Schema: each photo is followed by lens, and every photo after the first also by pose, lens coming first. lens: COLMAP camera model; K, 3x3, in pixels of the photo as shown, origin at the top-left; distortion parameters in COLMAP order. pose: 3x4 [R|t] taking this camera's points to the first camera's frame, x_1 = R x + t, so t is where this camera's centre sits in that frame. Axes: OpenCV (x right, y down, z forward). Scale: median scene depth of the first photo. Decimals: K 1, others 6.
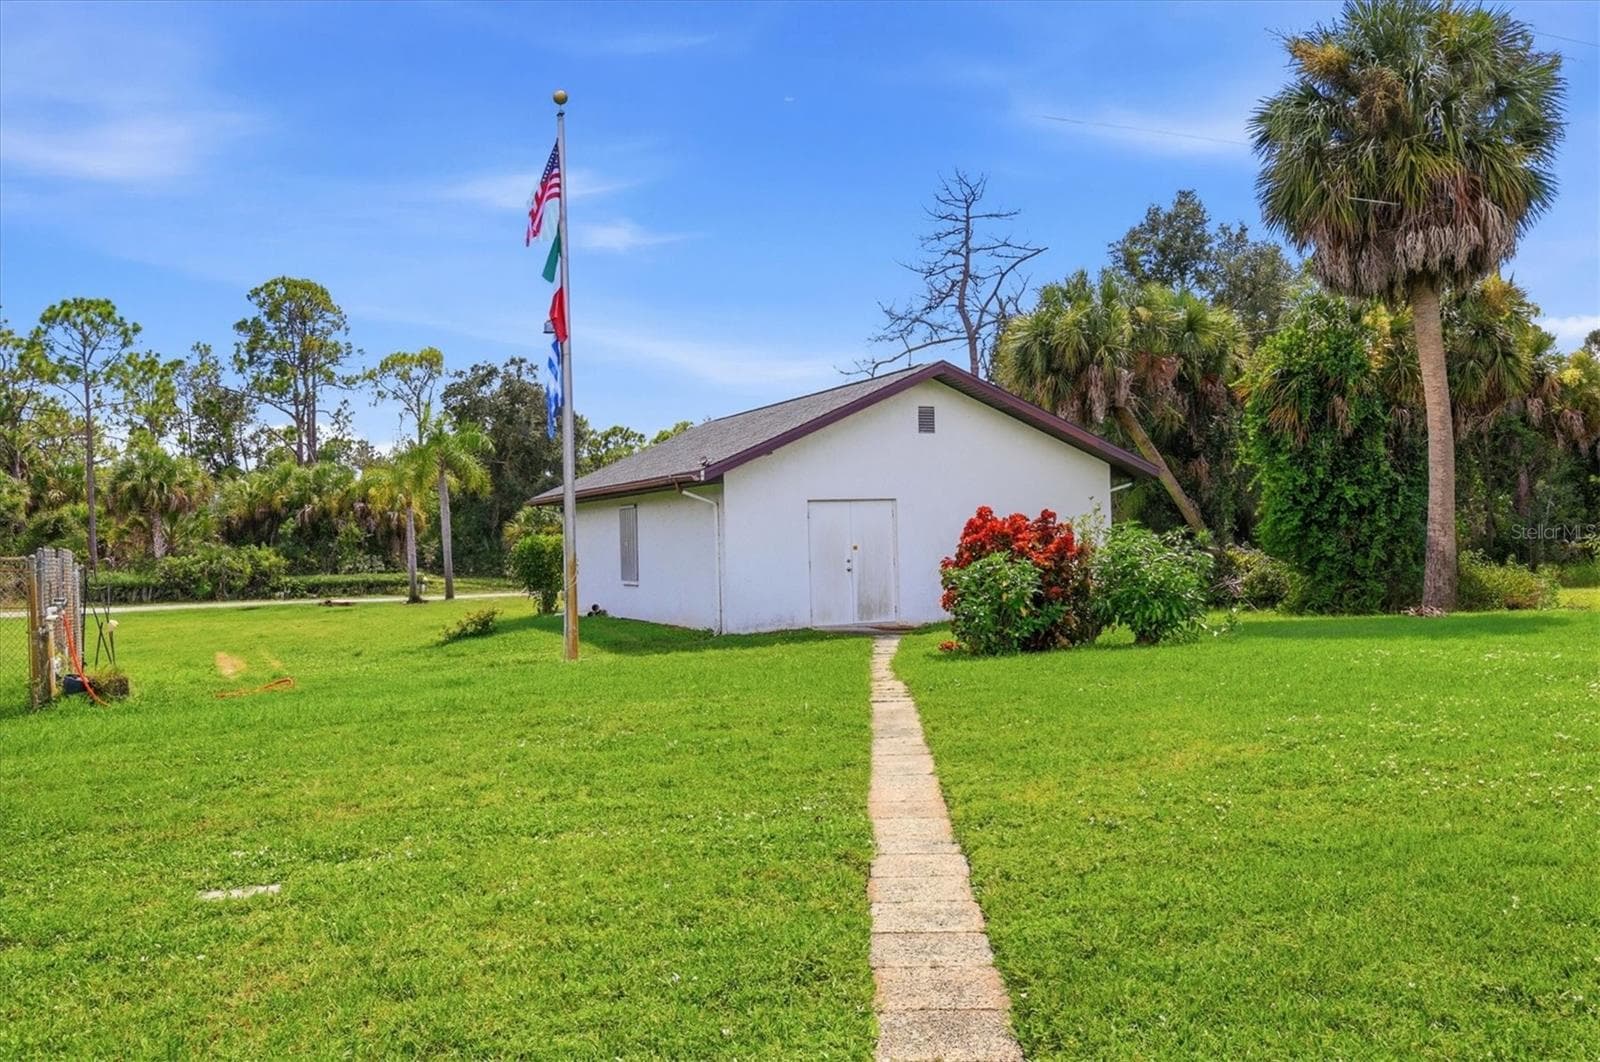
lens RADIAL K [[1377.7, 0, 800.0], [0, 1377.7, 531.0], [0, 0, 1]] dist [-0.000051, -0.004184]
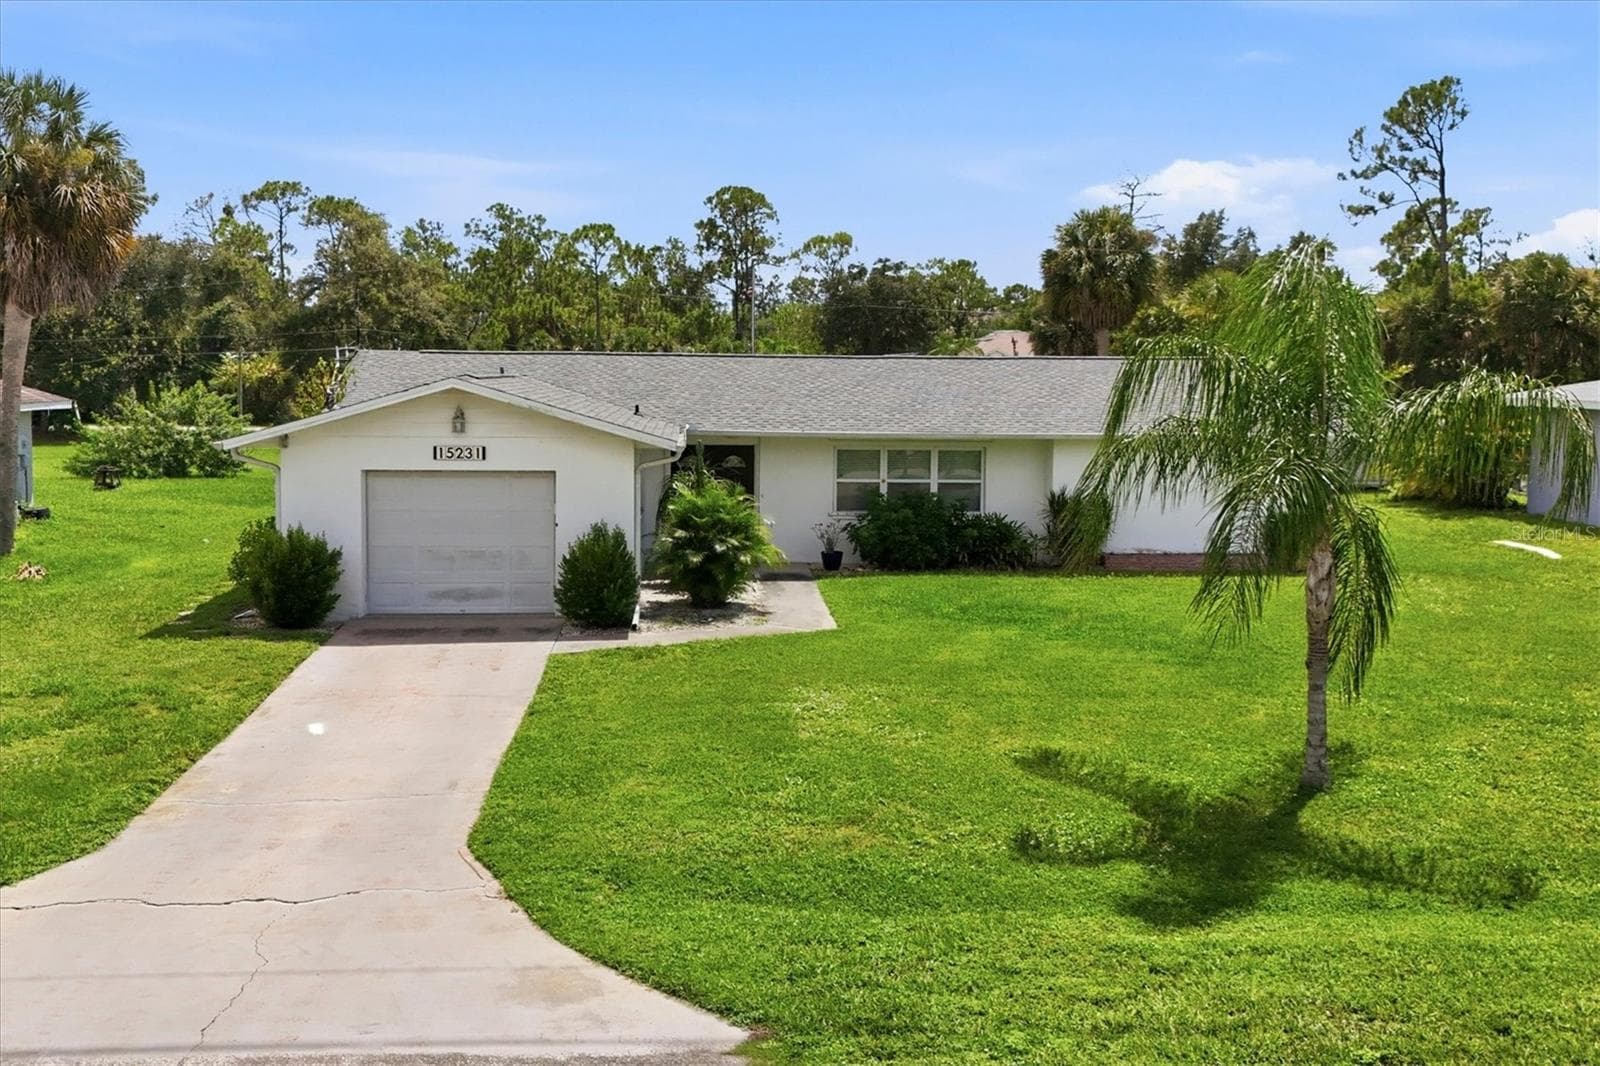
lens RADIAL K [[1535.7, 0, 800.0], [0, 1535.7, 533.0], [0, 0, 1]] dist [-0.000101, -0.000211]
pose [[0.940032, 0.073134, -0.333153, 0.507725], [-0.034088, 0.991996, 0.121579, -0.081469], [0.339378, -0.102932, 0.935001, -0.982197]]
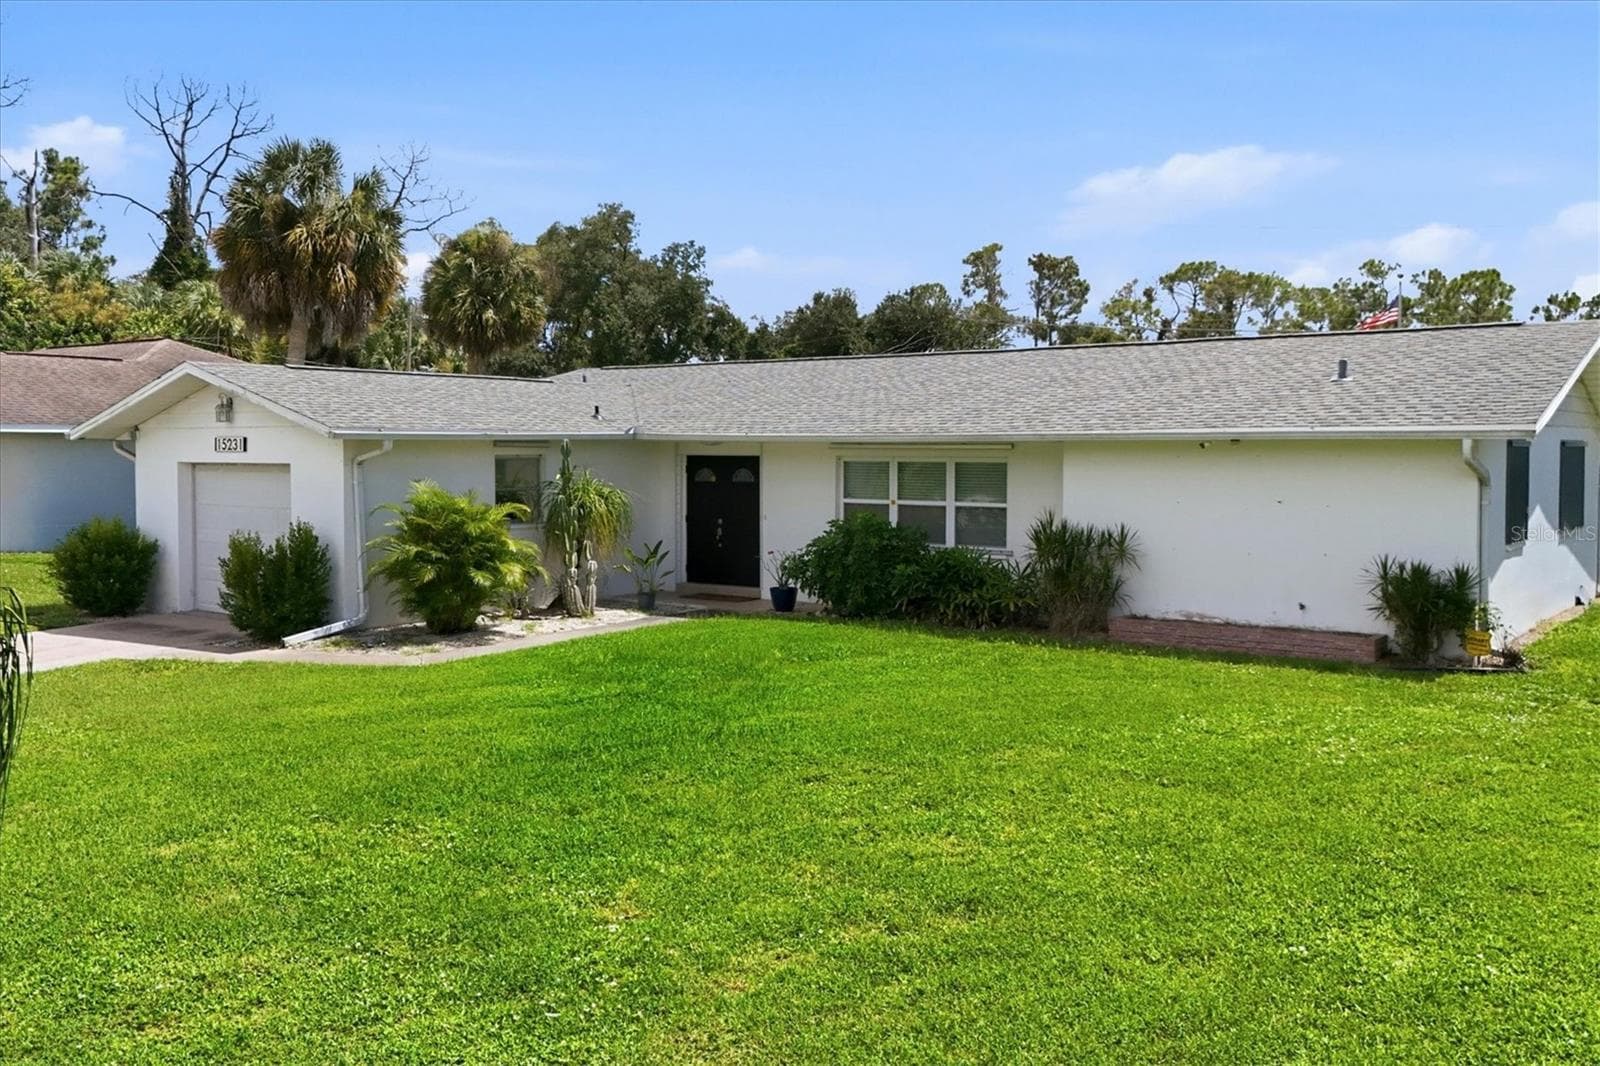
lens RADIAL K [[1400.9, 0, 802.1], [0, 1400.9, 498.8], [0, 0, 1]] dist [0.052549, -0.006096]
pose [[0.483377, 0.061593, -0.873243, 0.742276], [-0.009061, 0.997820, 0.065364, -0.050939], [0.875365, -0.023683, 0.482882, -0.529660]]
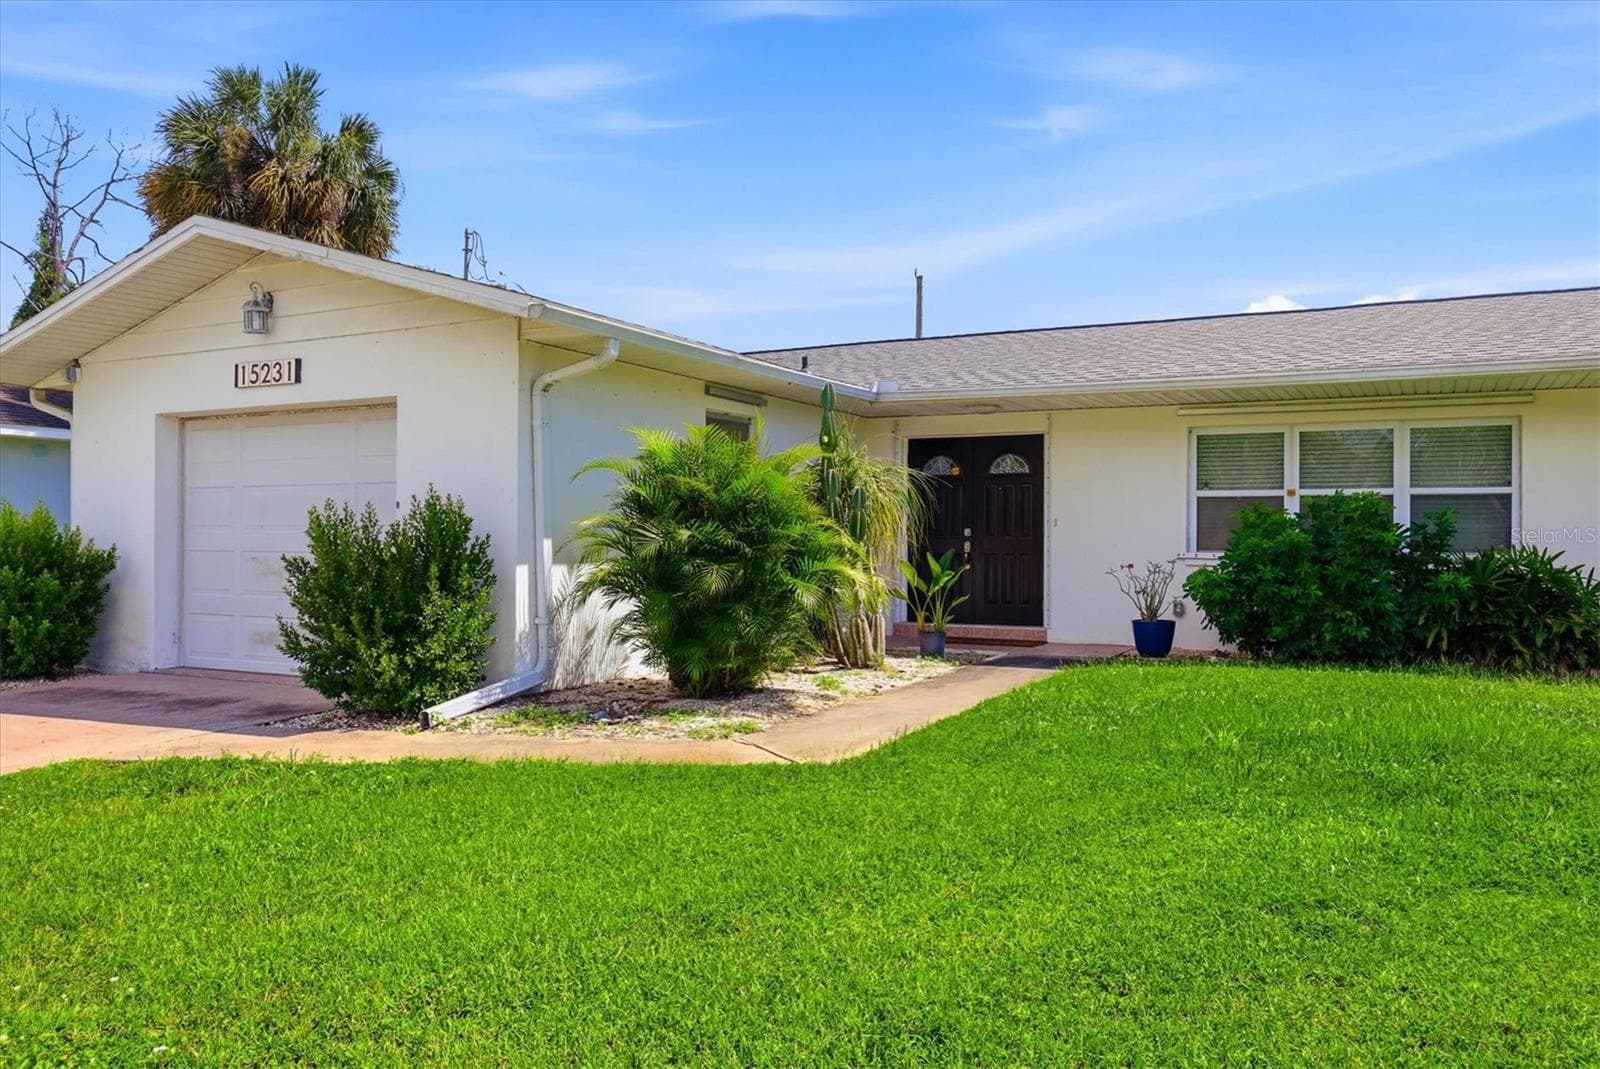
lens RADIAL K [[1200.7, 0, 792.7], [0, 1200.7, 538.9], [0, 0, 1]] dist [-0.001159, 0.001886]
pose [[0.619360, 0.027906, -0.784611, 0.450991], [-0.016984, 0.999610, 0.022146, -0.007163], [0.784923, -0.000391, 0.619593, -0.532307]]
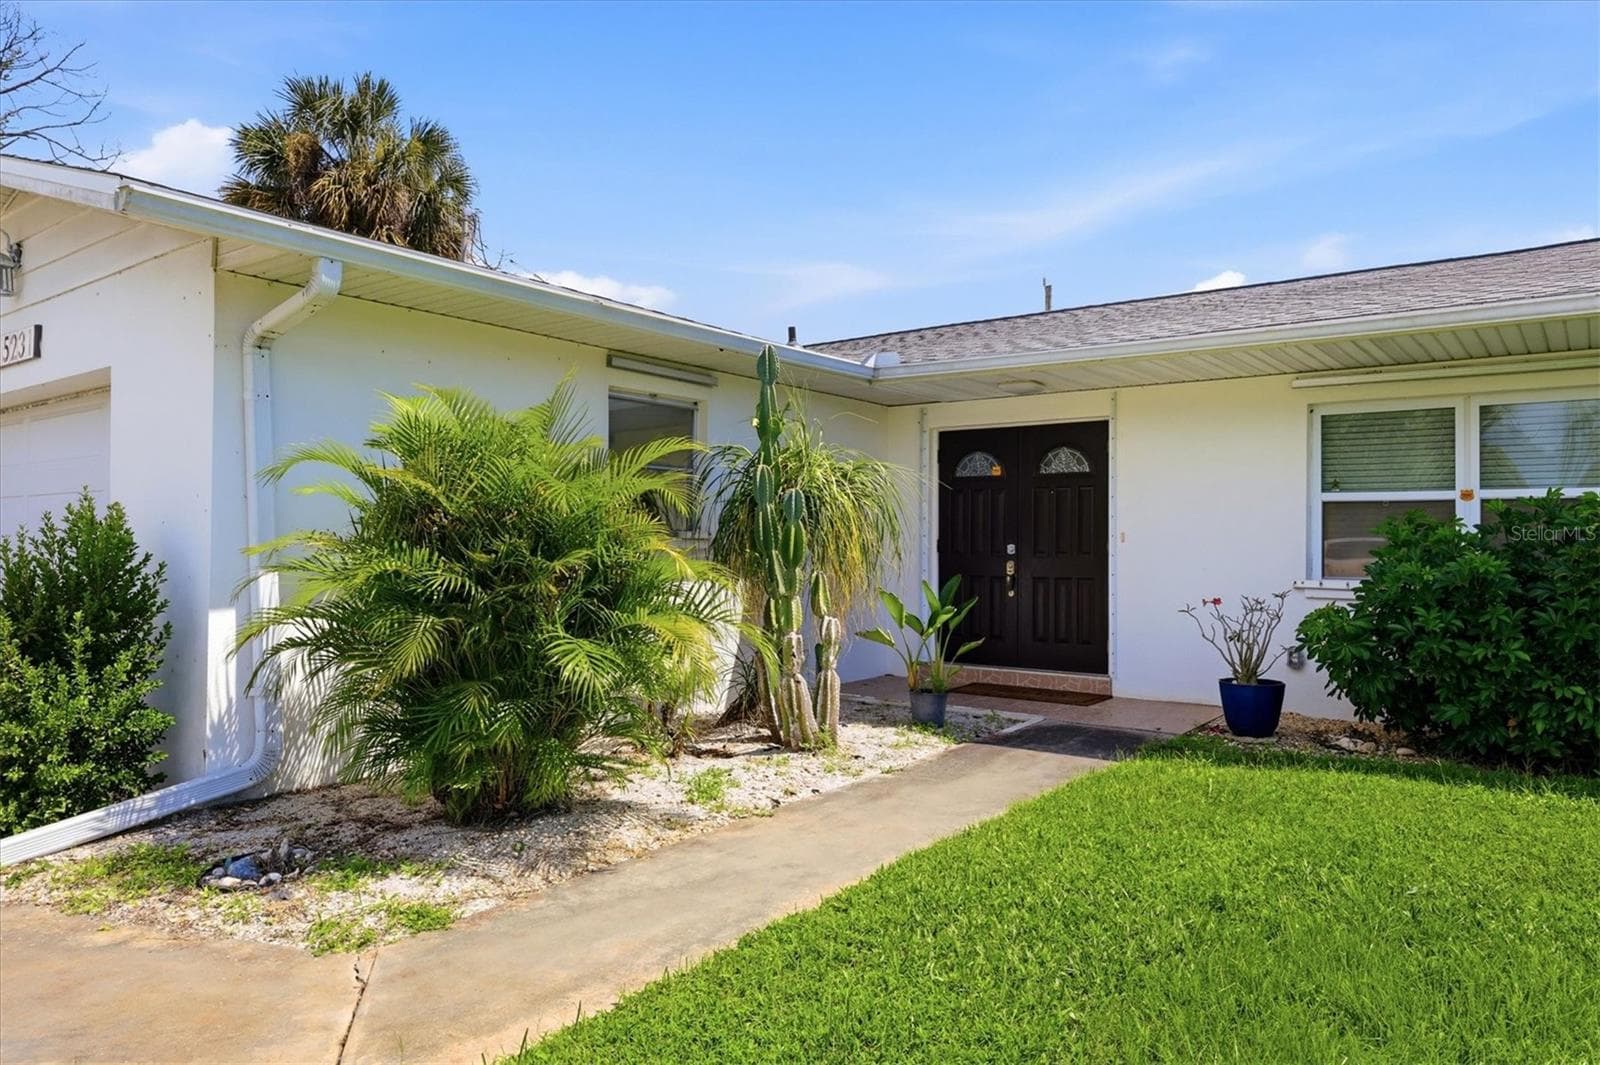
lens RADIAL K [[1046.1, 0, 795.8], [0, 1046.1, 527.6], [0, 0, 1]] dist [0.001377, 0.001015]
pose [[0.483655, 0.016160, -0.875109, 0.391751], [-0.014180, 0.999843, 0.010626, -0.008877], [0.875144, 0.007269, 0.483808, -0.432503]]
